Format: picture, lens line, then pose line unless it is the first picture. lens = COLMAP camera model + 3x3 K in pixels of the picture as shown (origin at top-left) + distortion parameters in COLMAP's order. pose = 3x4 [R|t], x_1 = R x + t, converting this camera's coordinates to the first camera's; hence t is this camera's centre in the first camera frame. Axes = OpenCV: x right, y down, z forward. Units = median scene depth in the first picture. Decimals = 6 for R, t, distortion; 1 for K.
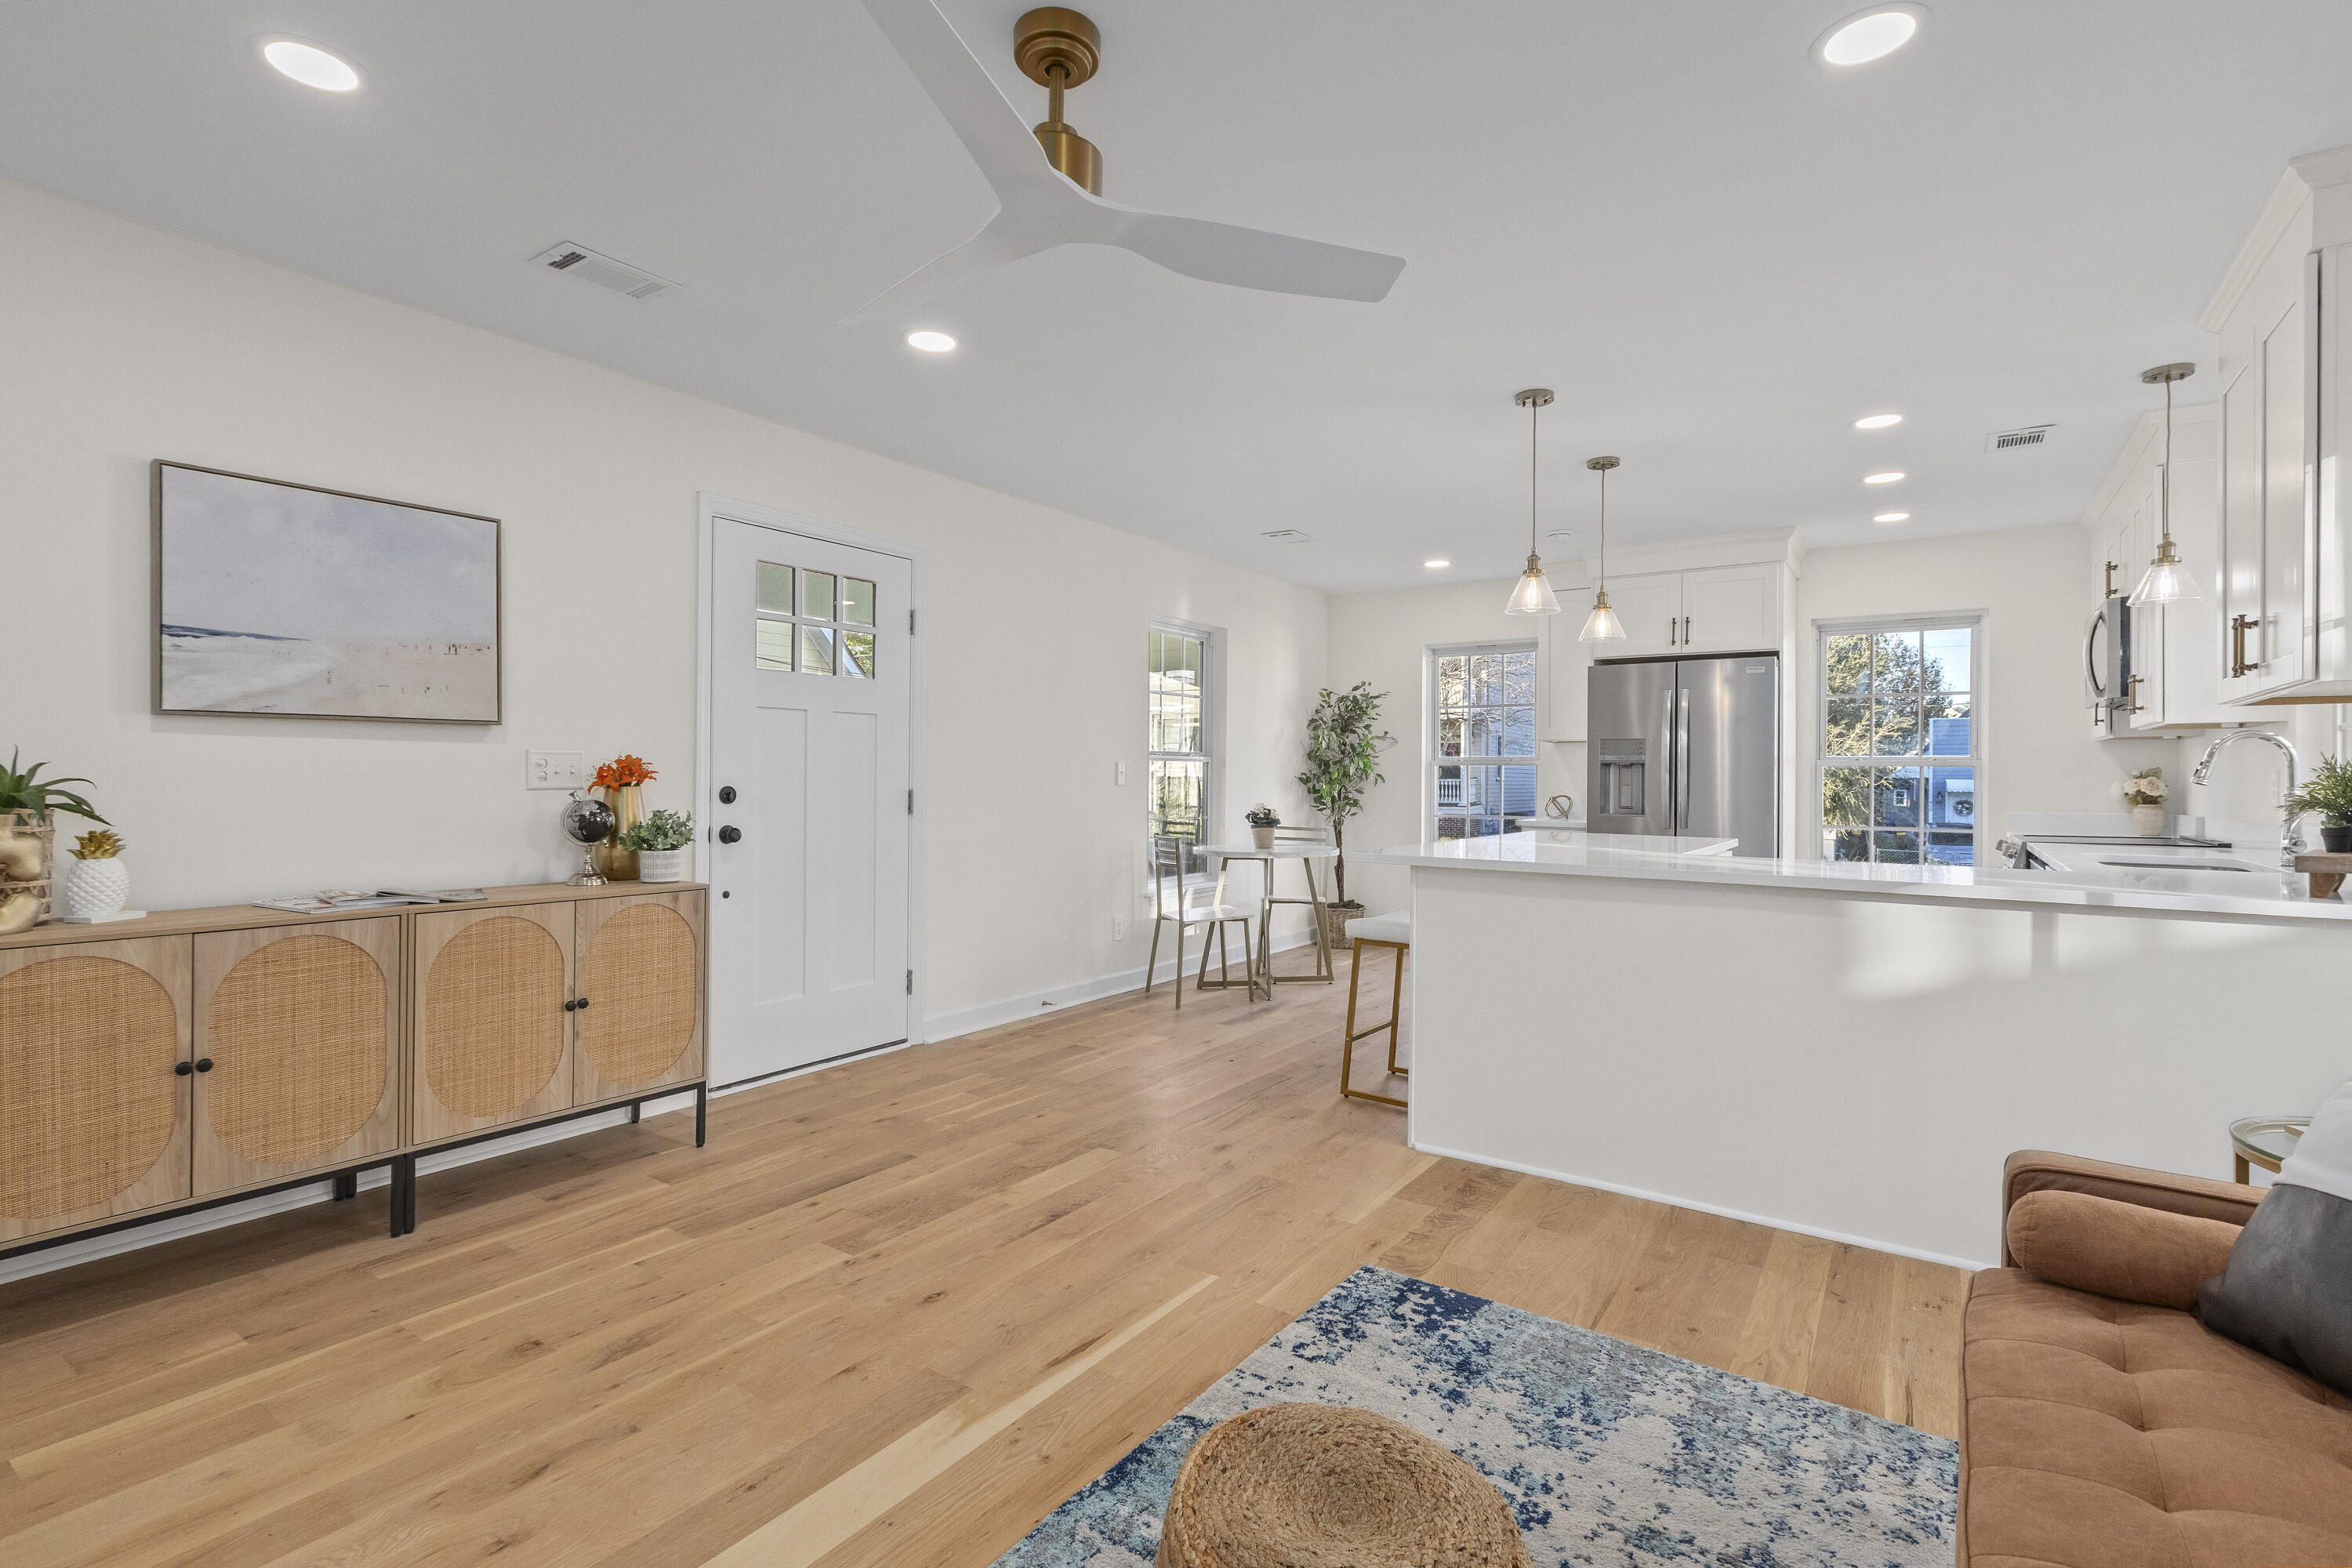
lens RADIAL K [[1083.1, 0, 1180.4], [0, 1083.1, 775.6], [0, 0, 1]] dist [0.000812, -0.000414]
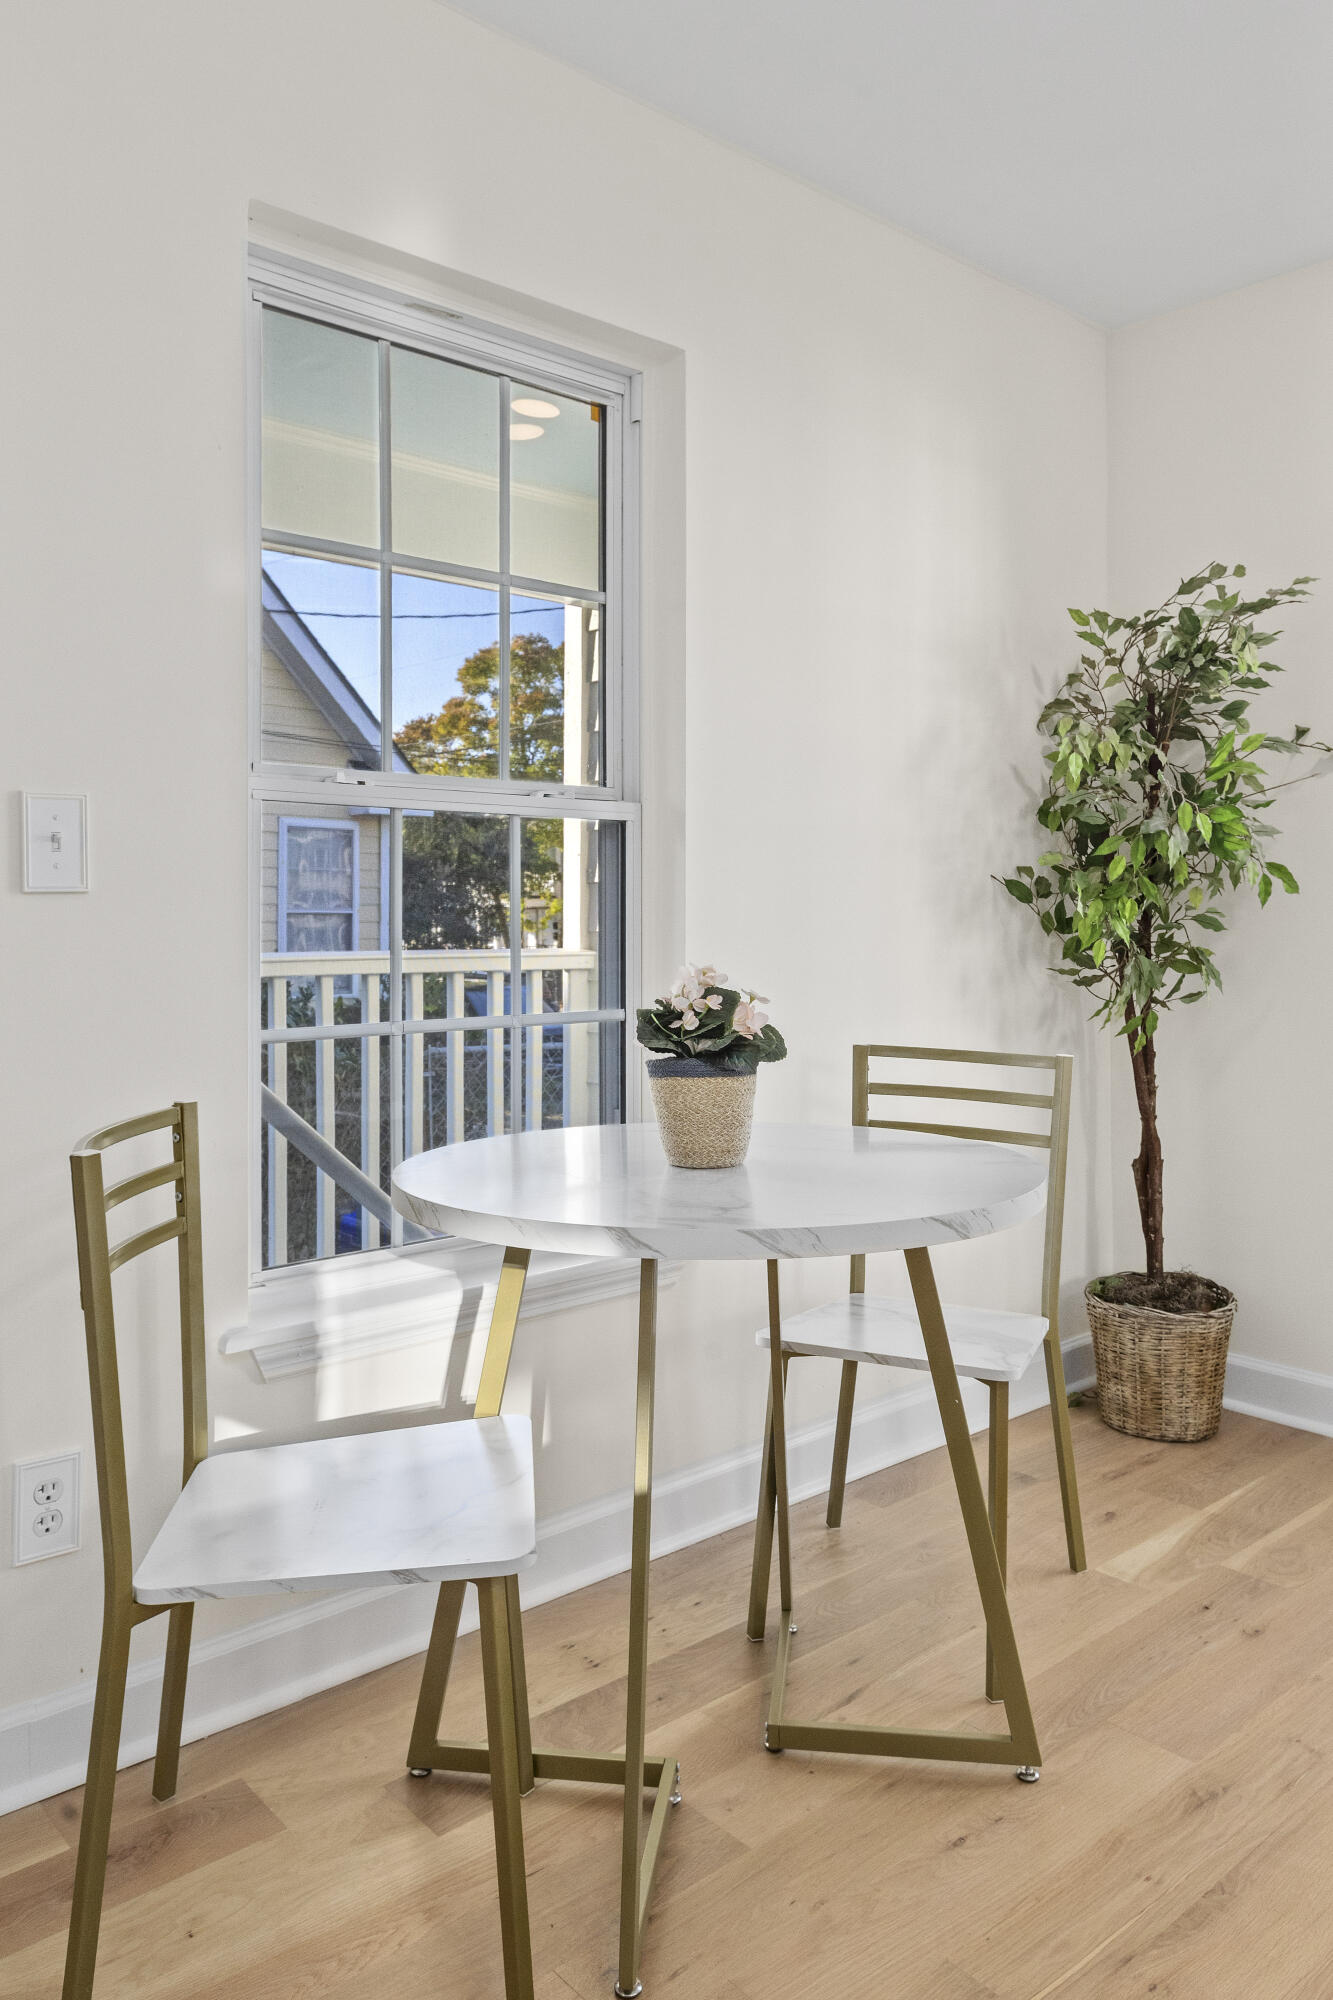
lens RADIAL K [[1386.4, 0, 670.7], [0, 1386.4, 919.5], [0, 0, 1]] dist [-0.000892, -0.000144]
pose [[0.968681, -0.012876, -0.247973, 0.233141], [0.011861, 0.999914, -0.005586, 0.028654], [0.248023, 0.002470, 0.968751, 1.180817]]
